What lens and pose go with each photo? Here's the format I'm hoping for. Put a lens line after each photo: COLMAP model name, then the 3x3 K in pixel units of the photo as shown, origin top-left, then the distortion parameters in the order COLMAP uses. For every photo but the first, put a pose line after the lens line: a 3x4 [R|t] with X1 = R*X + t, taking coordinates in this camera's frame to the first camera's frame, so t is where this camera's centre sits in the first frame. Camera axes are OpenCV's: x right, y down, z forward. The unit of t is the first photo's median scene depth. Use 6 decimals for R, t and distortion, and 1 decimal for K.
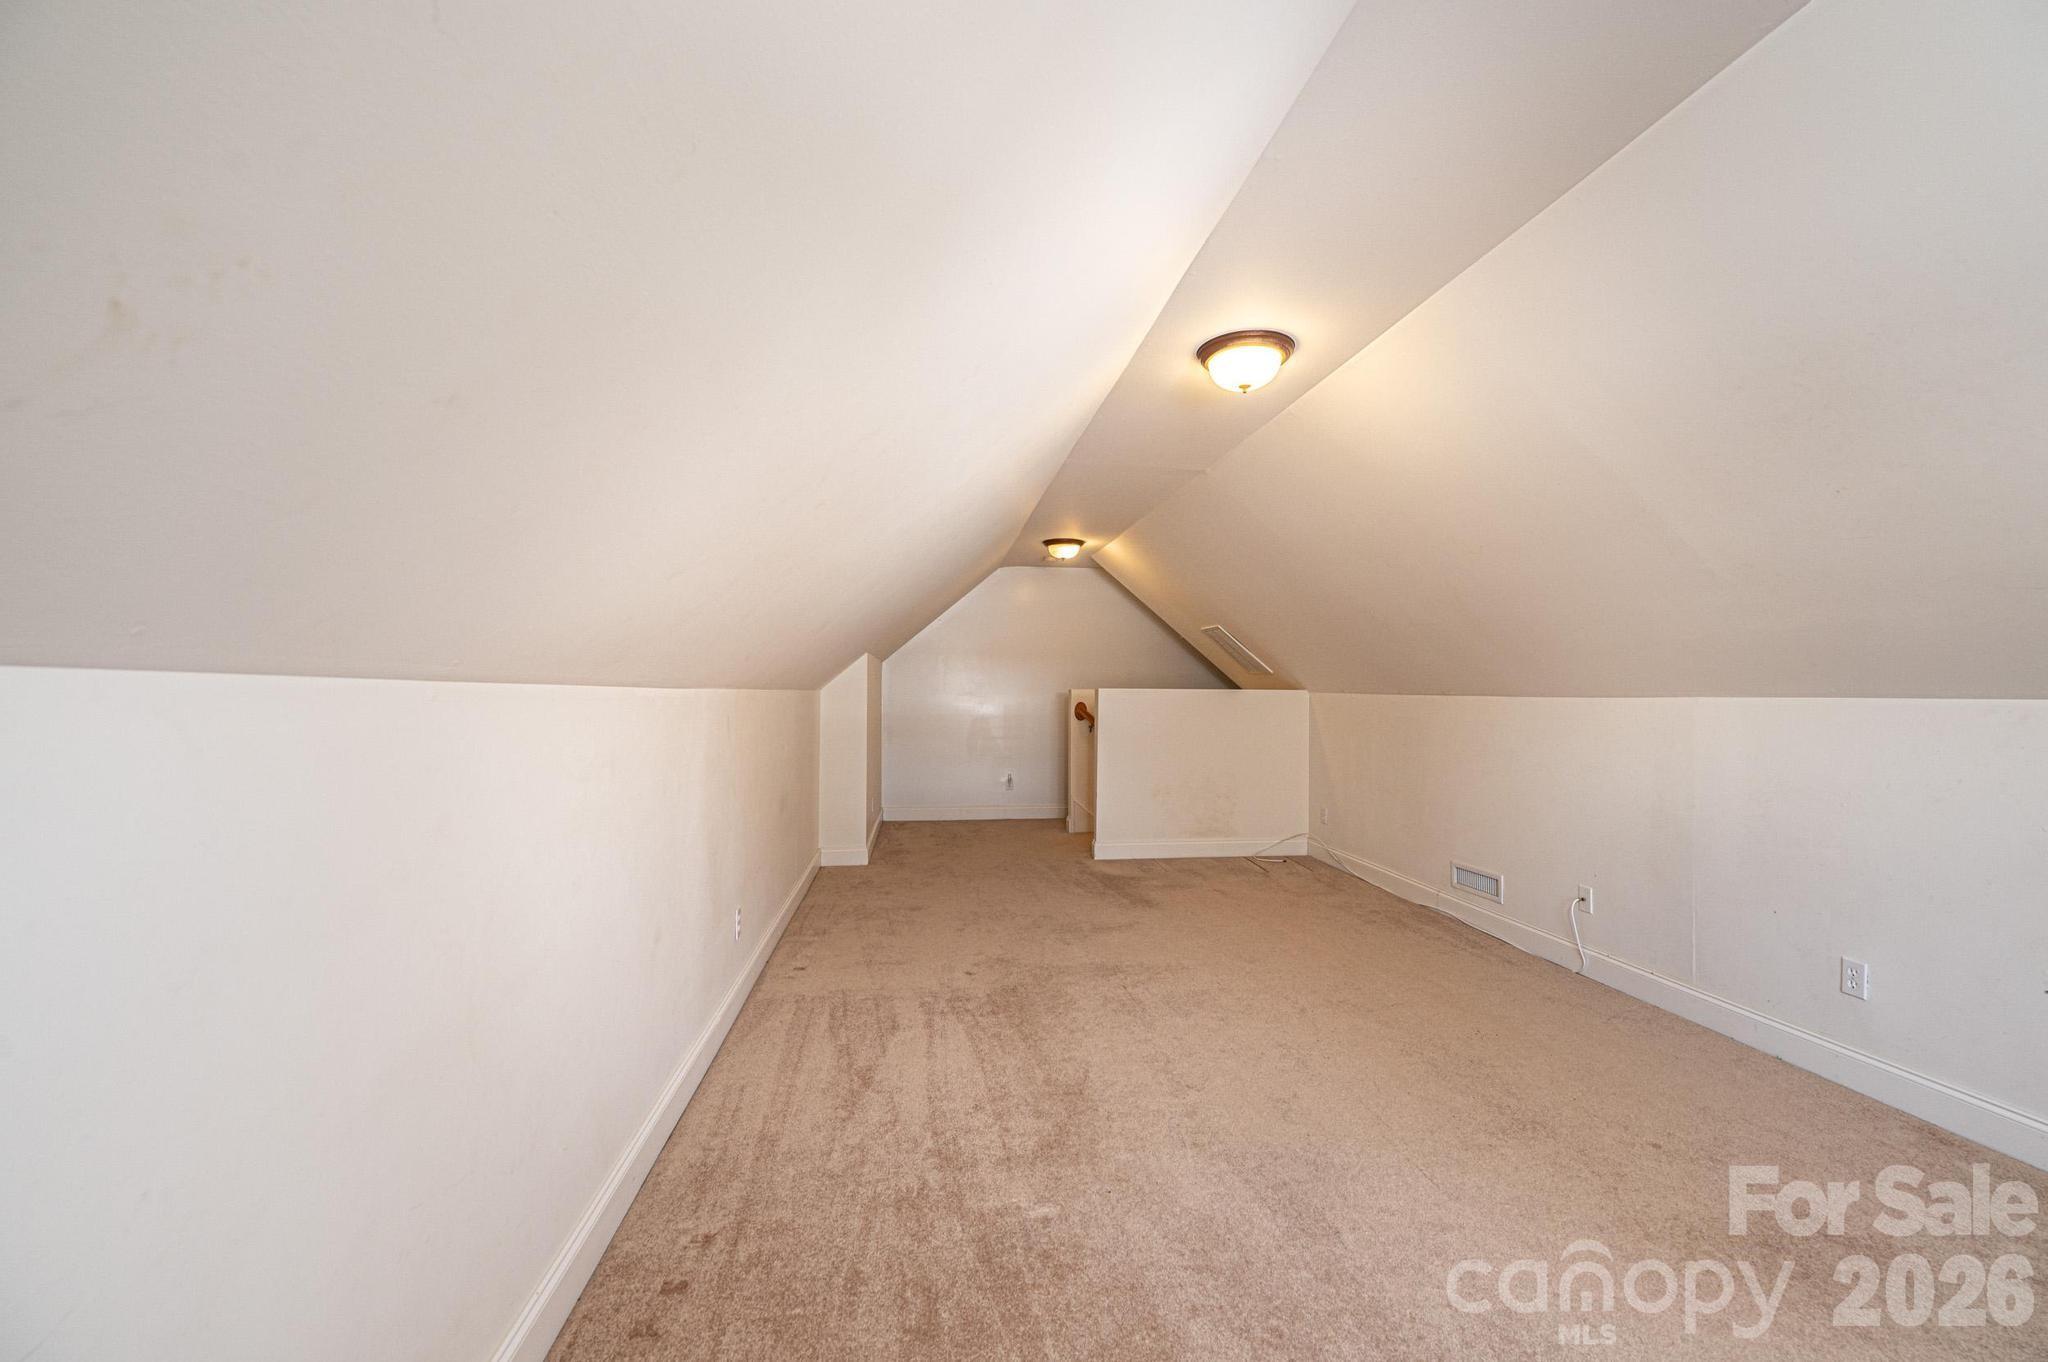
lens RADIAL K [[809.6, 0, 1024.0], [0, 809.6, 681.0], [0, 0, 1]] dist [-0.000993, -0.000012]
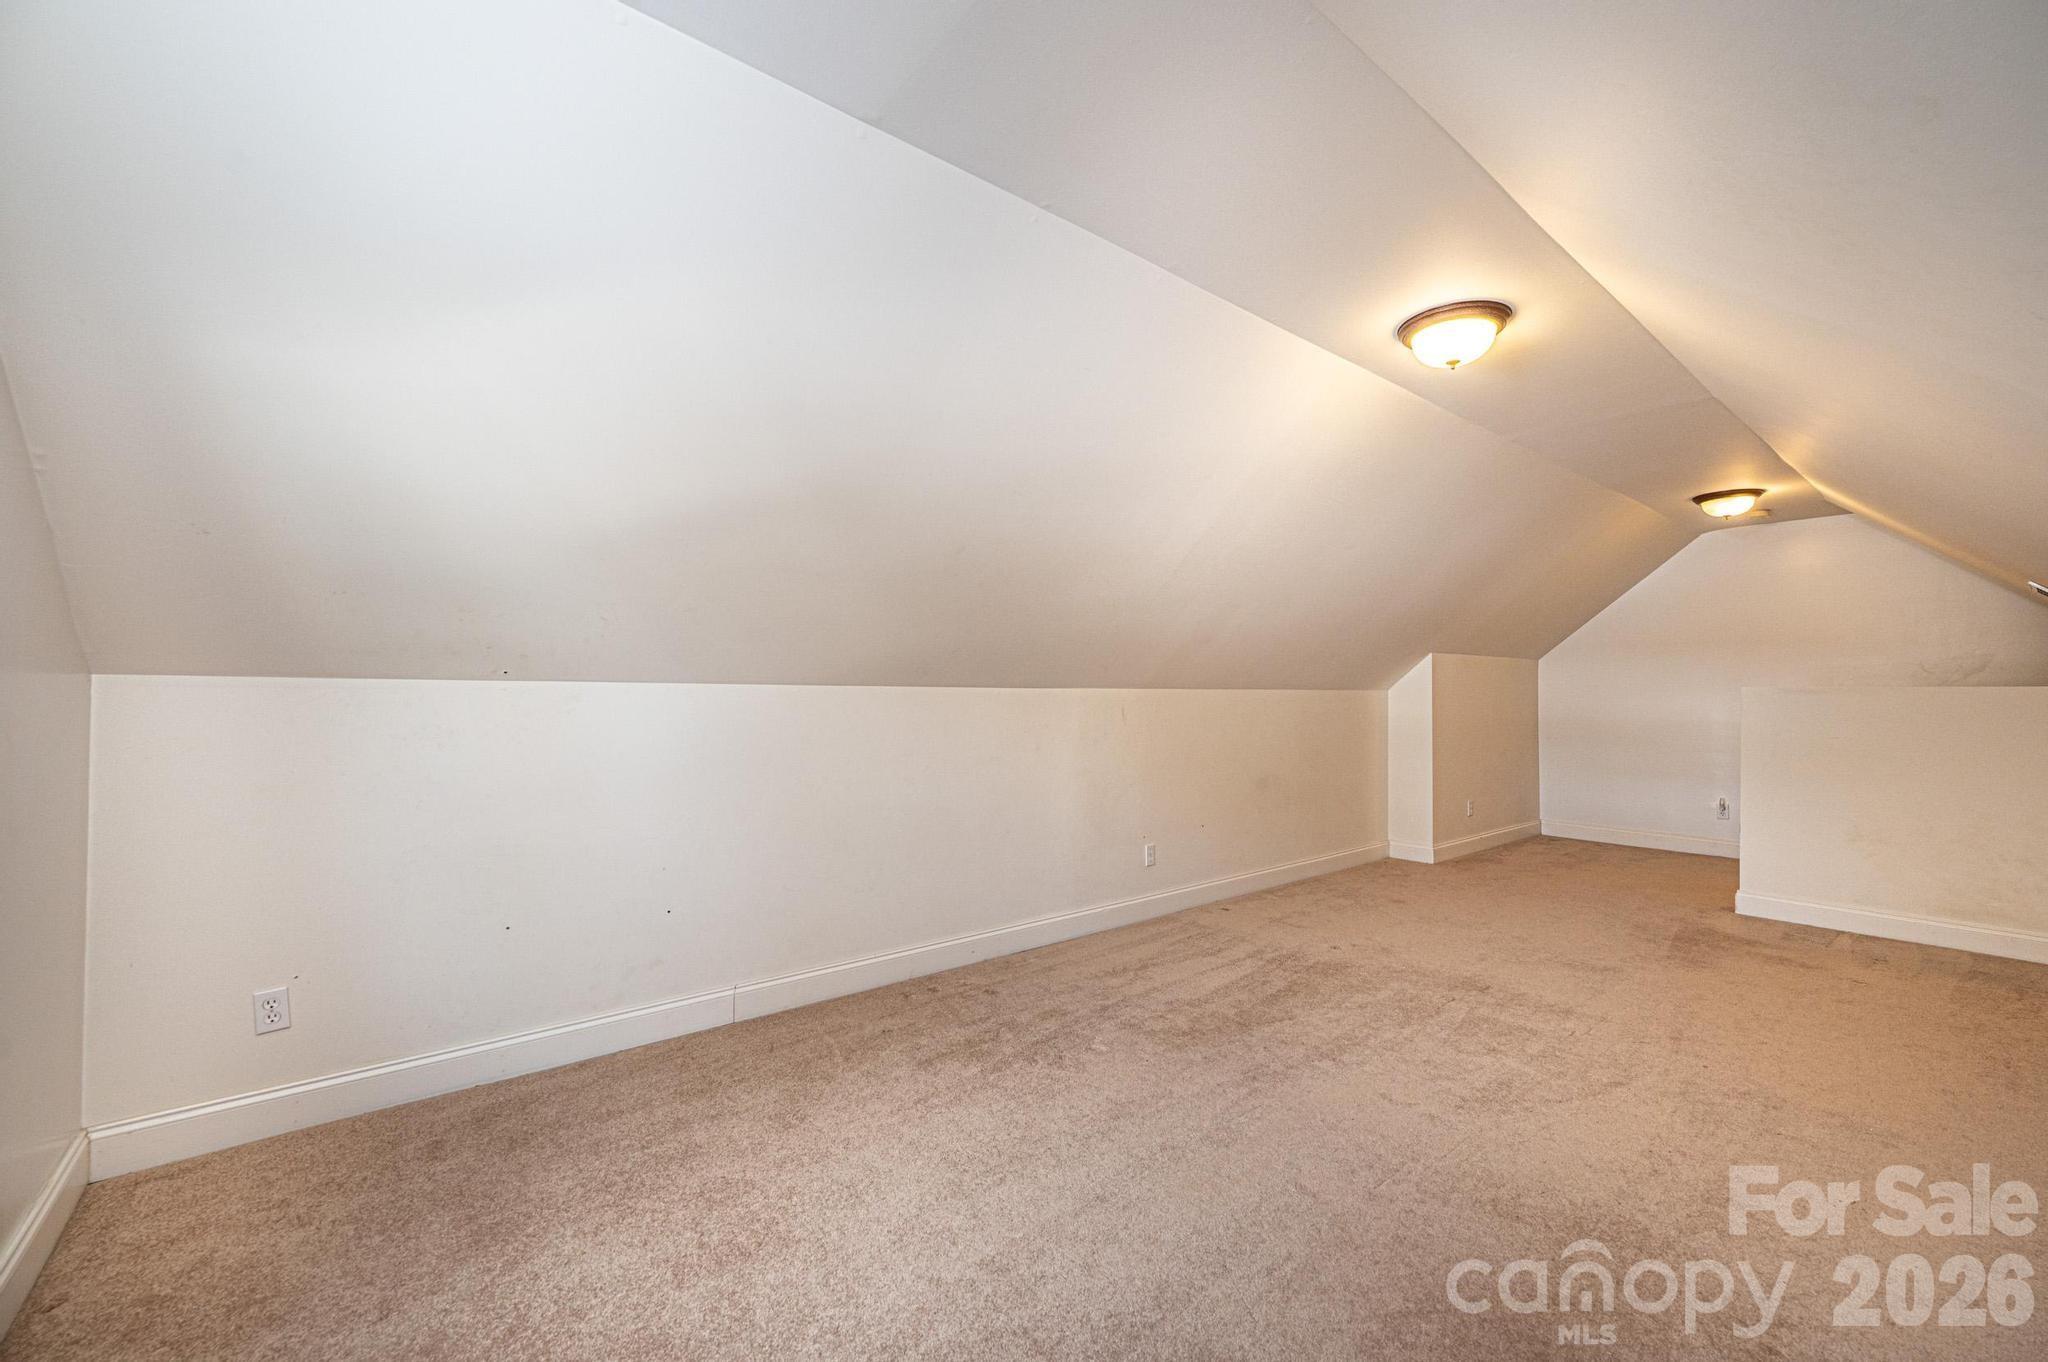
lens RADIAL K [[809.6, 0, 1024.0], [0, 809.6, 681.0], [0, 0, 1]] dist [-0.000993, -0.000012]
pose [[0.528861, -0.012994, -0.848609, 0.717497], [0.009111, 0.999912, -0.009633, 0.010532], [0.848660, -0.002638, 0.528933, 0.078485]]
